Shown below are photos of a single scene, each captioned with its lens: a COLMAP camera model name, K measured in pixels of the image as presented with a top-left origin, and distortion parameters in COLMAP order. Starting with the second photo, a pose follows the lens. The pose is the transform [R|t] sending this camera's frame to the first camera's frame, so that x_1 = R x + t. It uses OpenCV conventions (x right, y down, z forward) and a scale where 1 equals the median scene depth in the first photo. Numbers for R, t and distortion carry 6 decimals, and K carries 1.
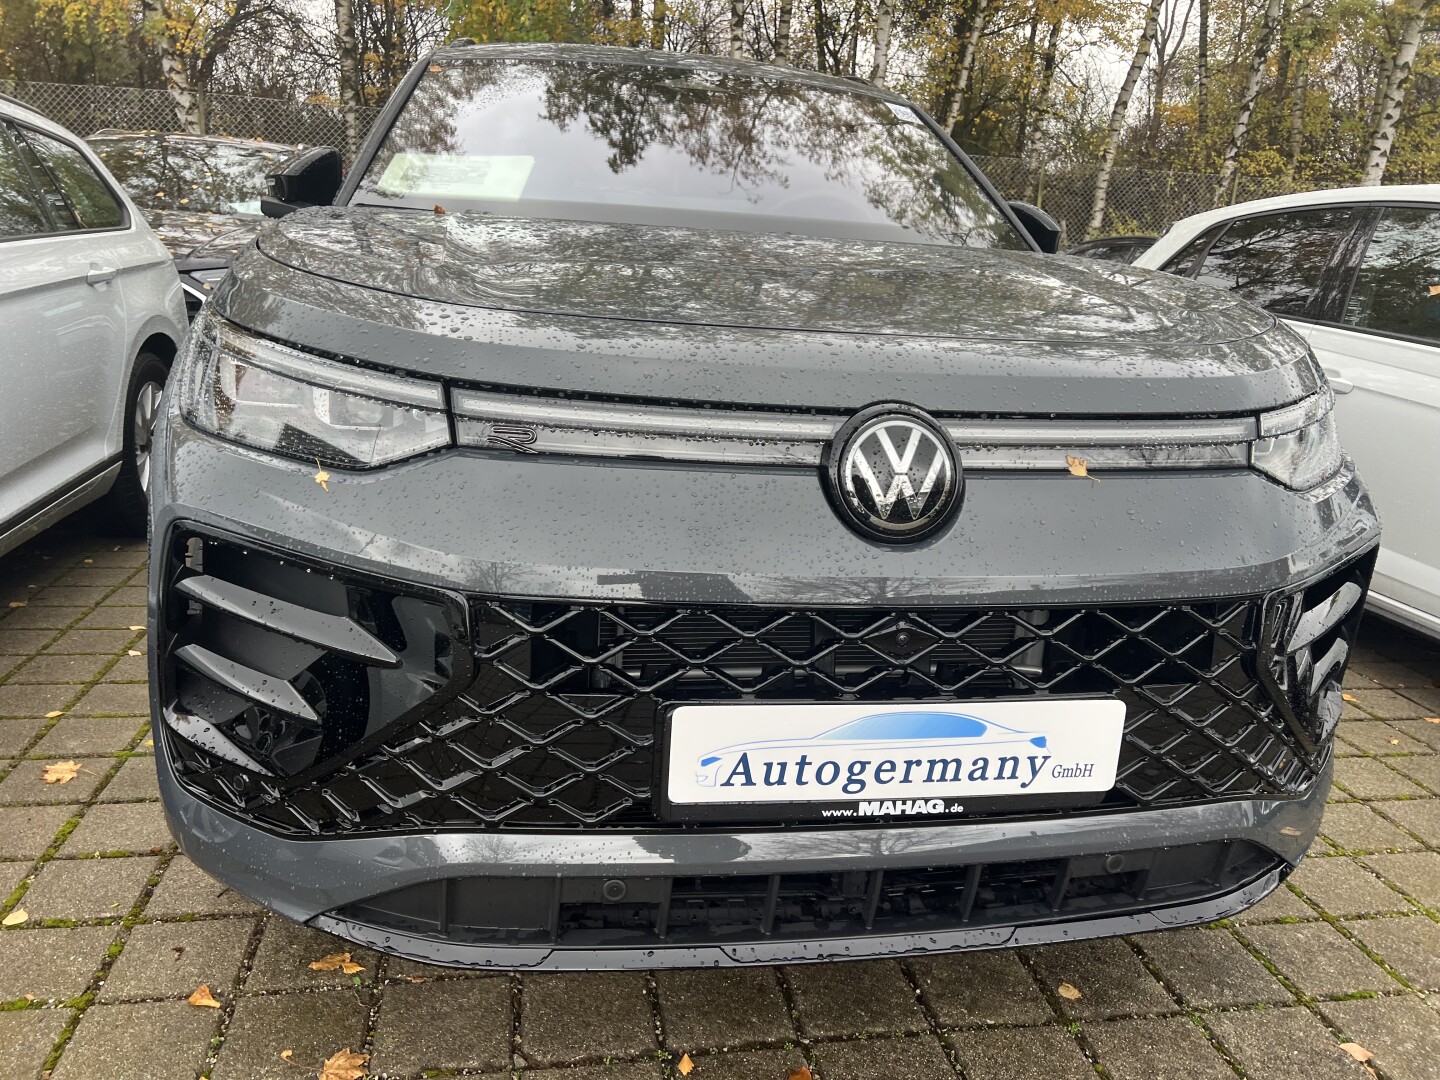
lens RADIAL K [[1085.8, 0, 730.4], [0, 1085.8, 534.3], [0, 0, 1]] dist [0.066360, -0.076525]
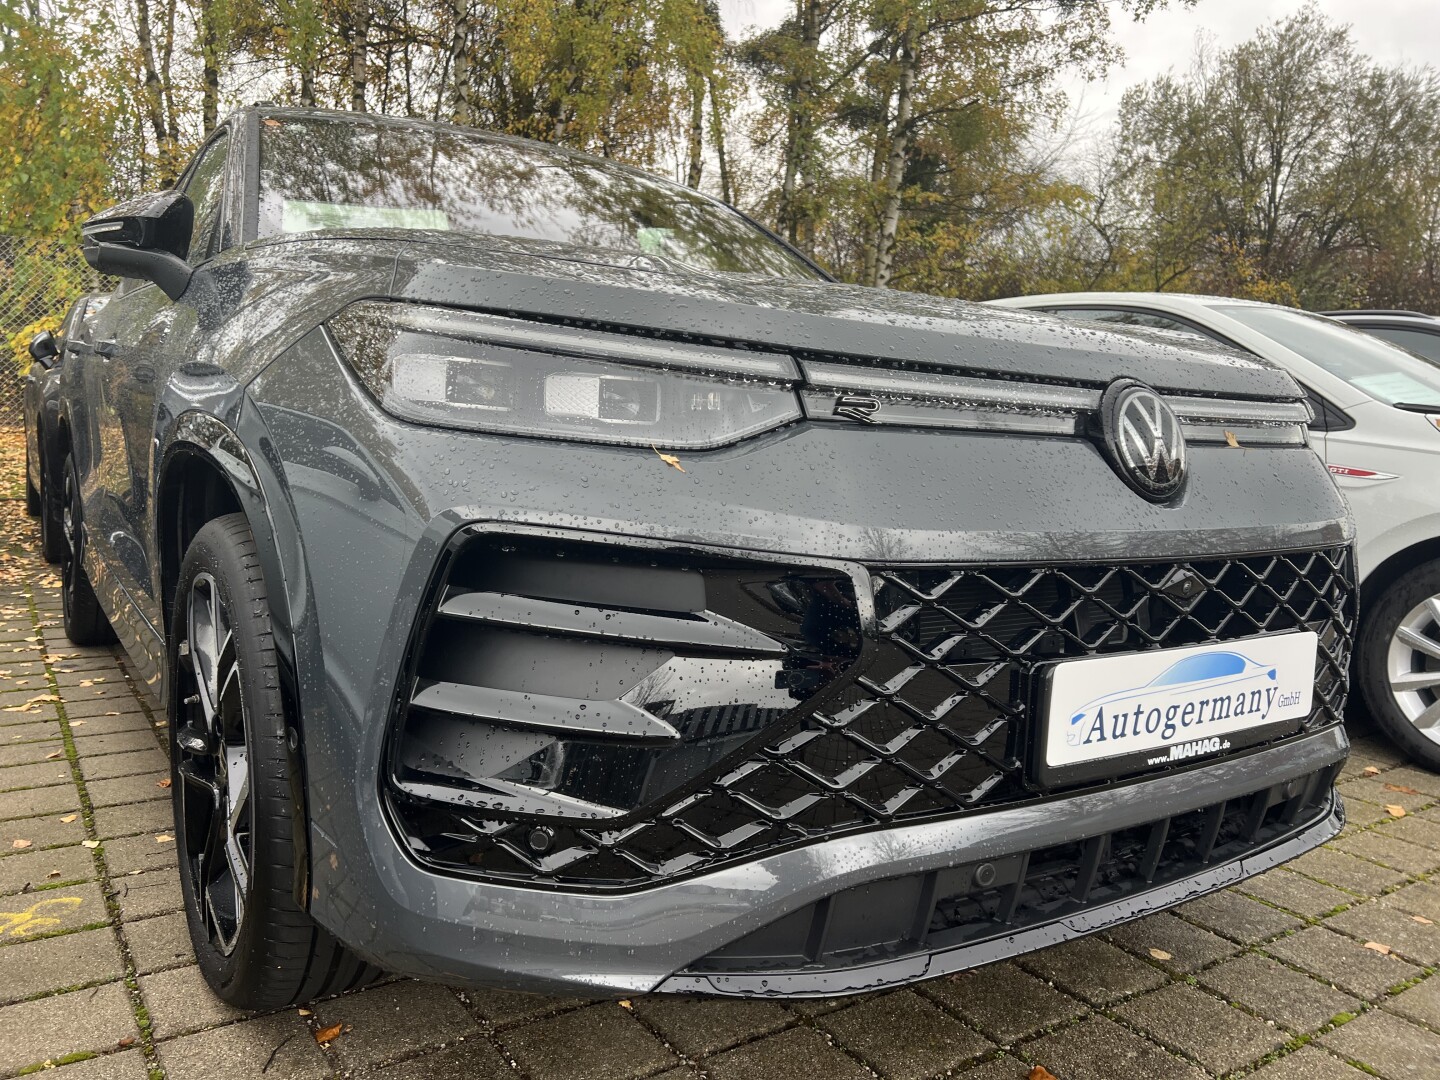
lens RADIAL K [[1085.8, 0, 712.2], [0, 1085.8, 539.9], [0, 0, 1]] dist [0.066360, -0.076525]
pose [[0.918865, -0.061150, 0.389805, -0.675178], [0.109420, 0.988662, -0.102835, 0.107111], [-0.379097, 0.137144, 0.915138, 0.172471]]
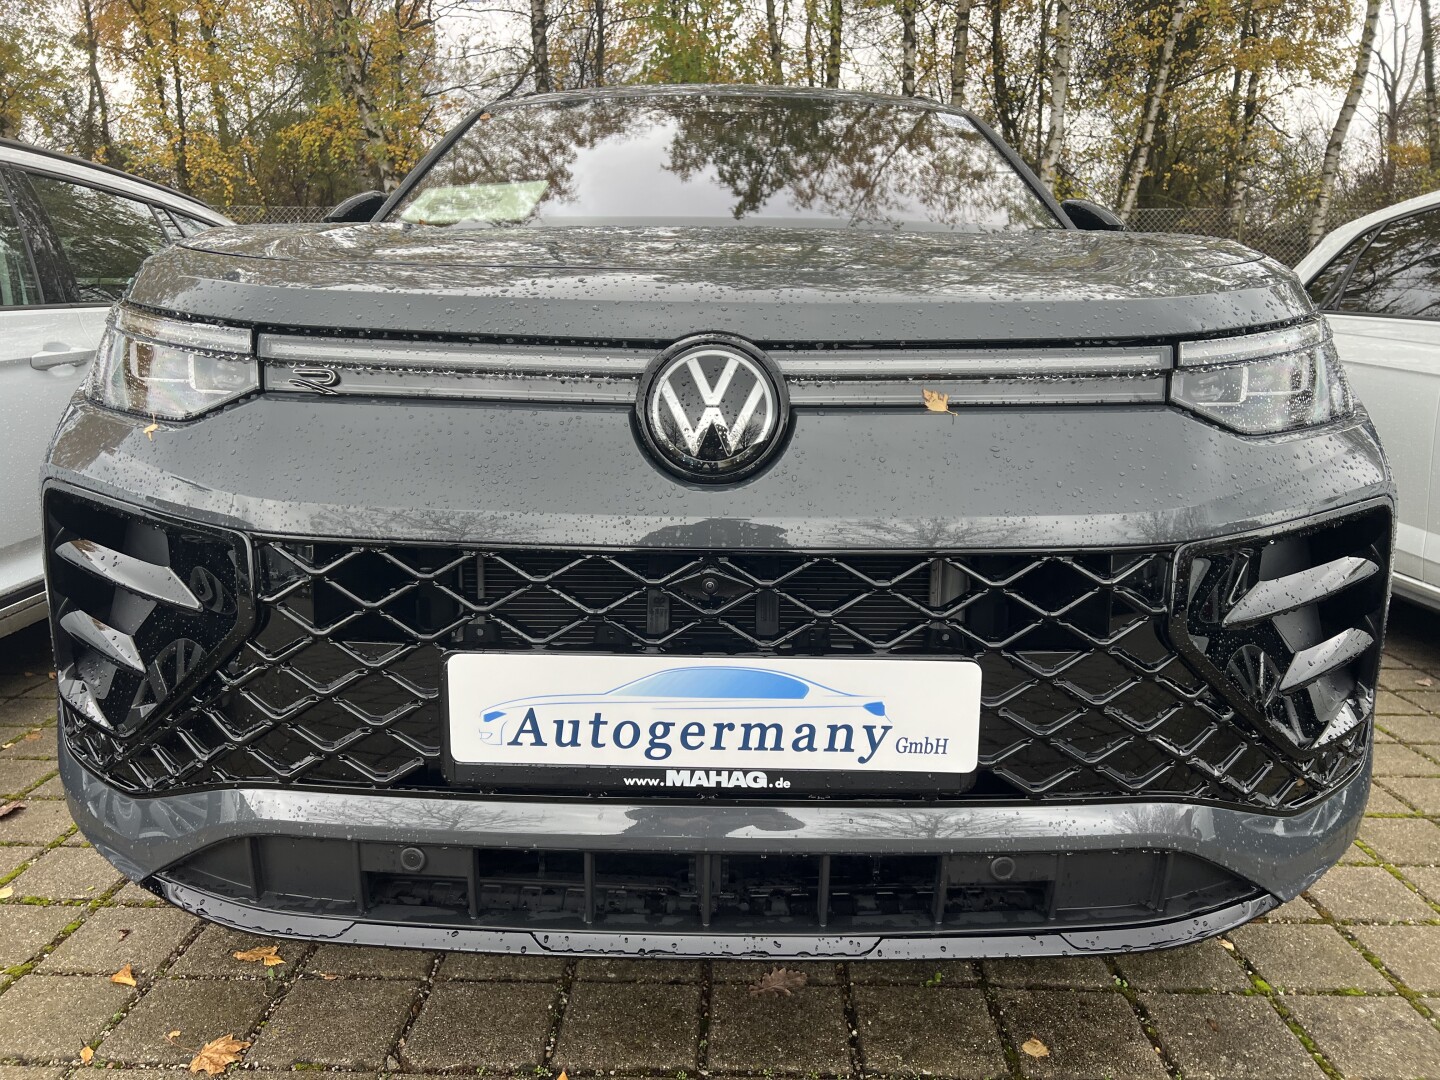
lens RADIAL K [[1085.8, 0, 712.1], [0, 1085.8, 526.7], [0, 0, 1]] dist [0.066360, -0.076525]
pose [[0.978461, -0.013762, -0.205972, 0.336842], [-0.003663, 0.996461, -0.083980, 0.119543], [0.206398, 0.082926, 0.974948, 0.117793]]
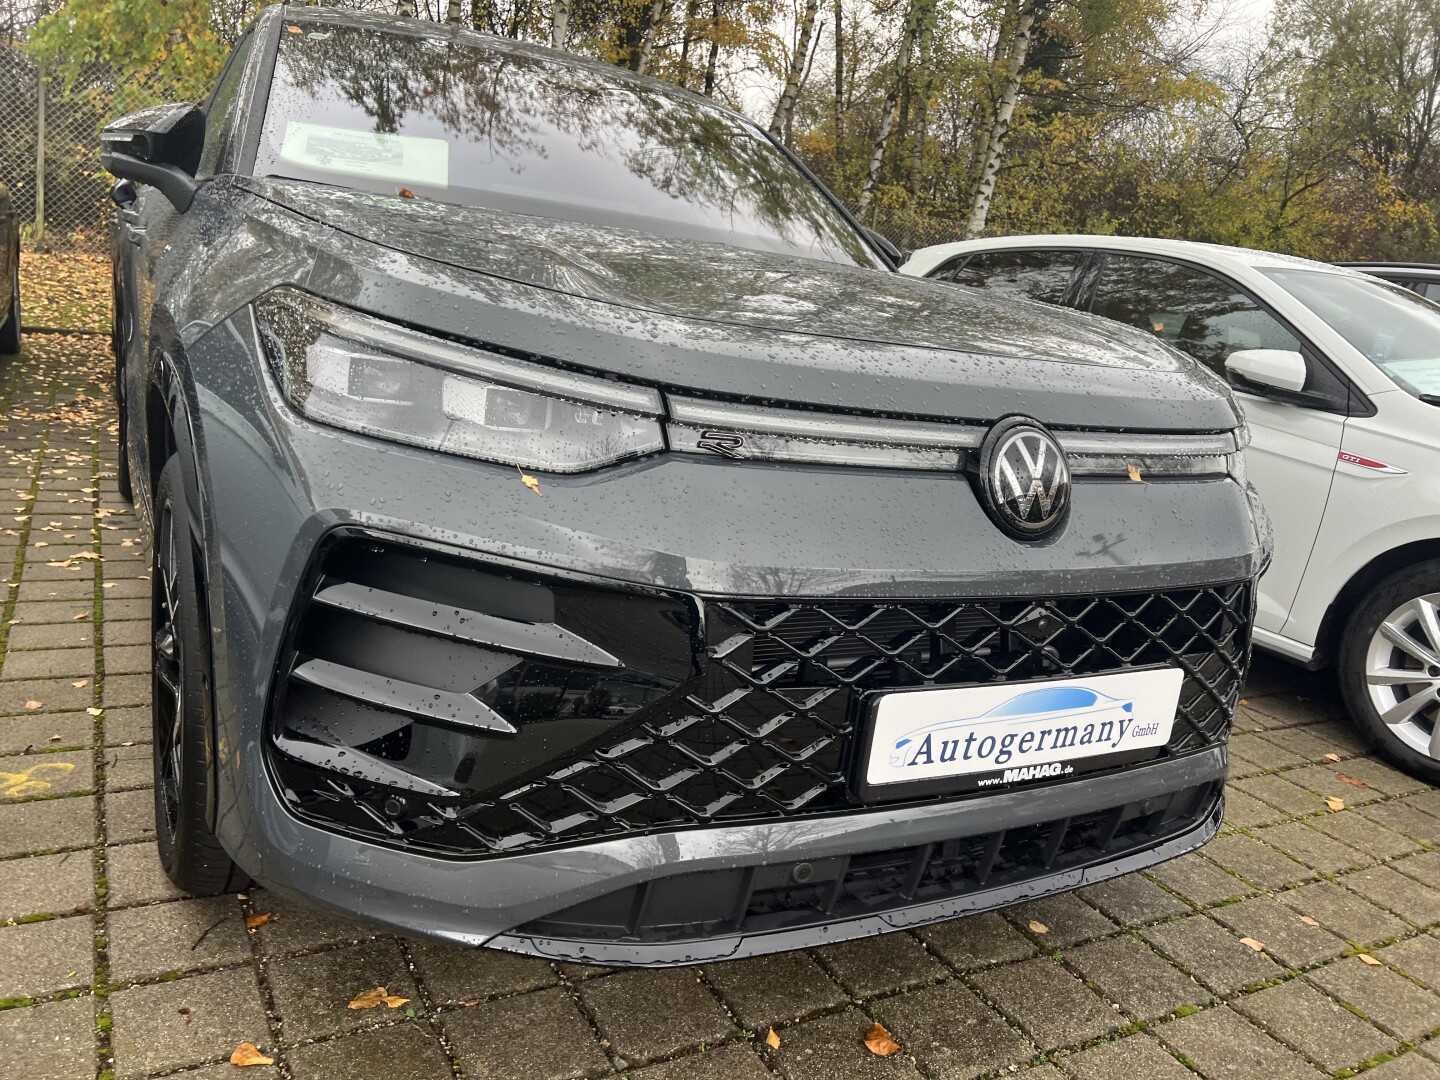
lens RADIAL K [[1085.8, 0, 731.5], [0, 1085.8, 540.3], [0, 0, 1]] dist [0.066360, -0.076525]
pose [[0.944061, -0.014447, 0.329455, -0.508905], [0.012007, 0.999883, 0.009441, -0.006317], [-0.329553, -0.004957, 0.944124, 0.028594]]
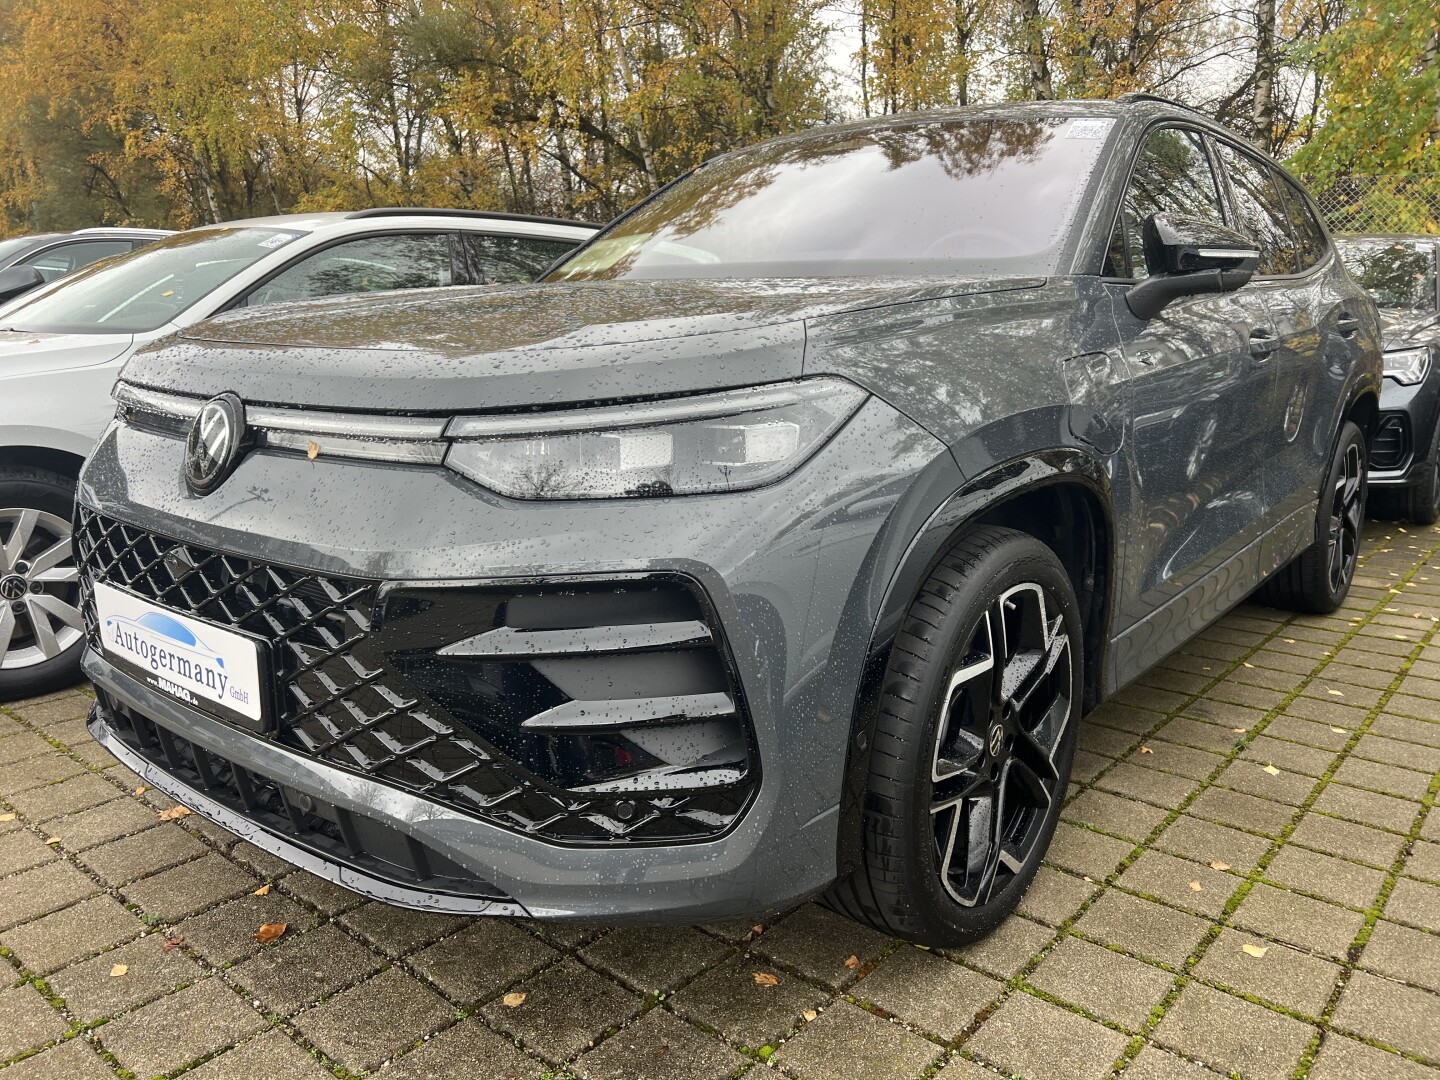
lens RADIAL K [[1085.8, 0, 720.1], [0, 1085.8, 530.5], [0, 0, 1]] dist [0.066360, -0.076525]
pose [[0.632067, 0.096168, -0.768923, 1.594163], [-0.159341, 0.987195, -0.007514, -0.039619], [0.758355, 0.127270, 0.639297, 0.616993]]
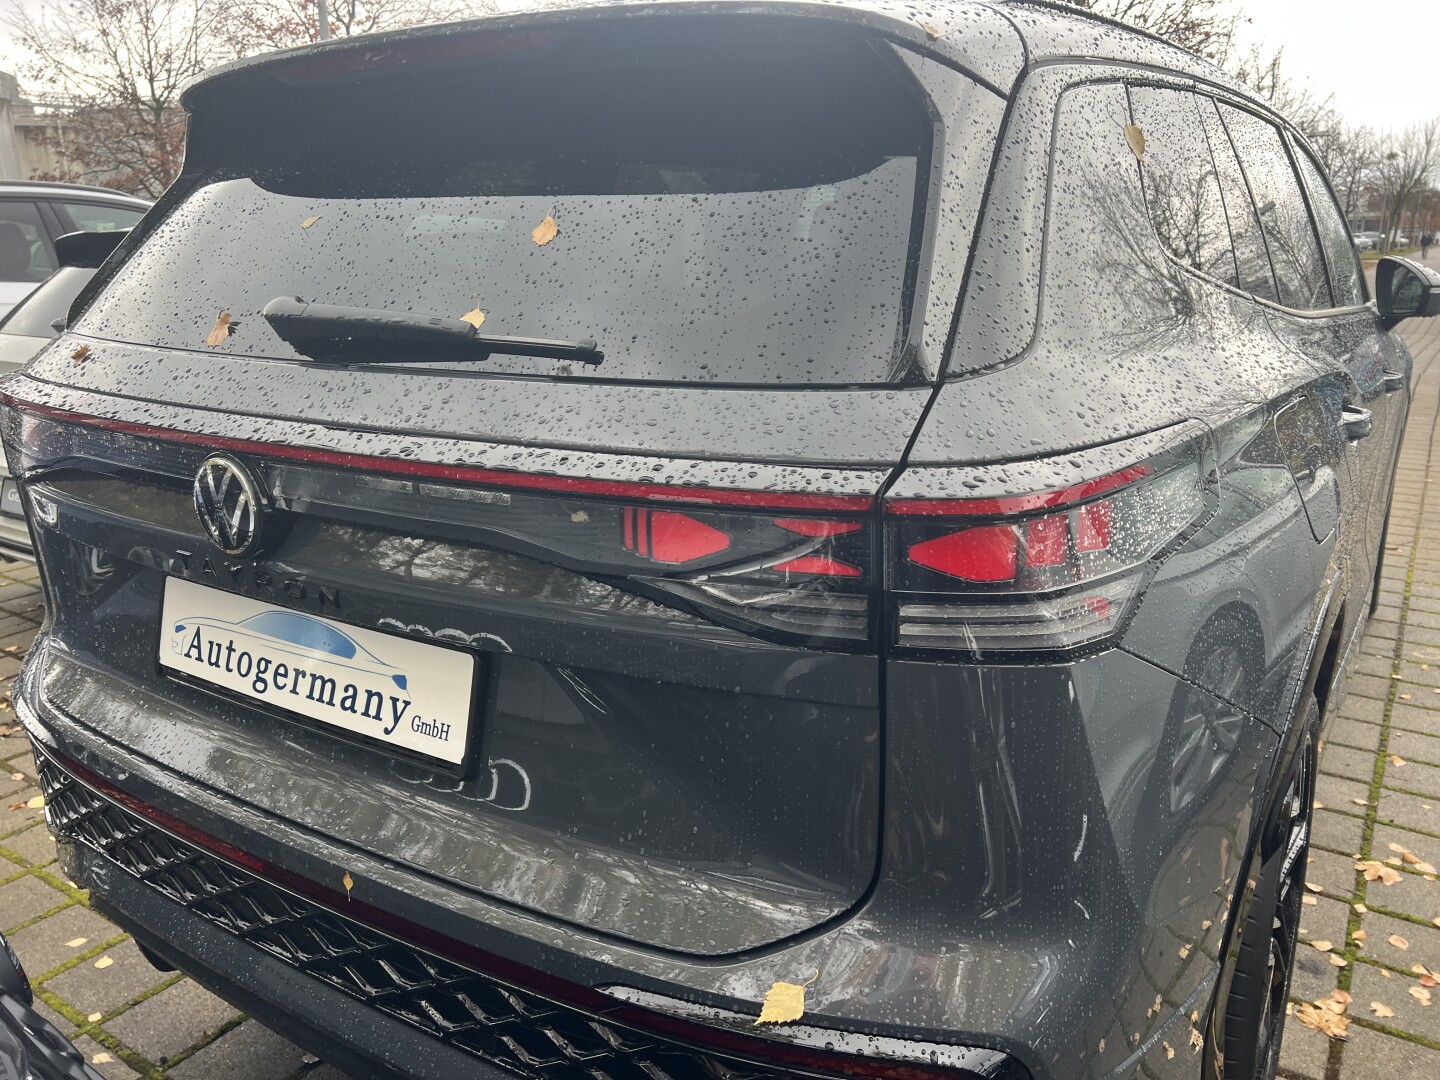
lens RADIAL K [[1085.8, 0, 739.6], [0, 1085.8, 536.6], [0, 0, 1]] dist [0.066360, -0.076525]
pose [[0.735646, 0.066616, -0.674083, 1.076607], [-0.247347, 0.952850, -0.175772, 0.166515], [0.630591, 0.296038, 0.717438, 0.507530]]
